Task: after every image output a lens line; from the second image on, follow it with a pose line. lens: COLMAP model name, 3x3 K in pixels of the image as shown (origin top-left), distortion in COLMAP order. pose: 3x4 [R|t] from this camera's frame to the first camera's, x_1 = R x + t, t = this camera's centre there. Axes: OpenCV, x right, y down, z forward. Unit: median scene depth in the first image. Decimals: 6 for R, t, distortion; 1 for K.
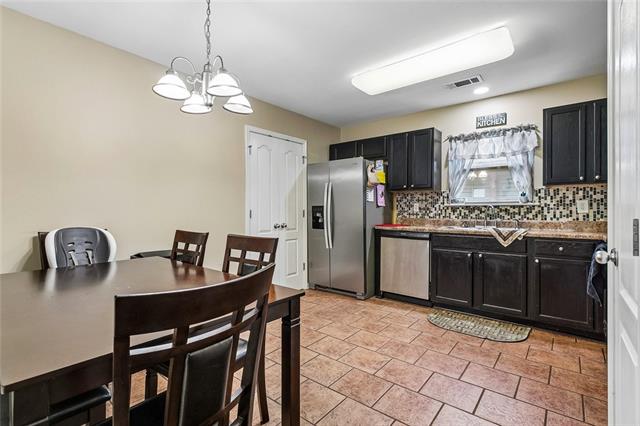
lens RADIAL K [[297.2, 0, 320.1], [0, 297.2, 210.0], [0, 0, 1]] dist [-0.010791, 0.000150]
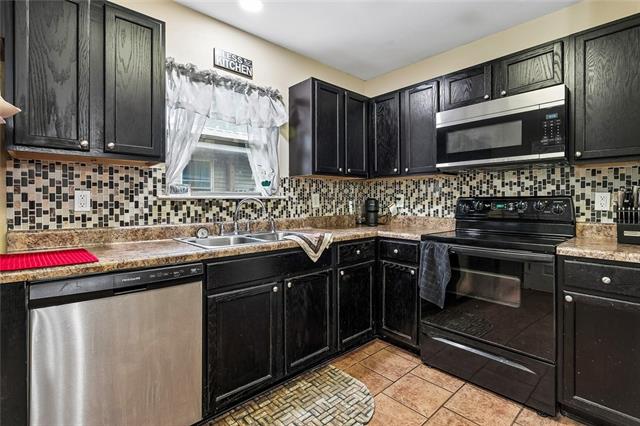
lens RADIAL K [[297.2, 0, 321.5], [0, 297.2, 203.5], [0, 0, 1]] dist [-0.010791, 0.000150]
pose [[0.155365, -0.008877, 0.987817, -0.020550], [0.004222, 0.999956, 0.008322, -0.009538], [-0.987848, 0.002878, 0.155395, 0.766229]]
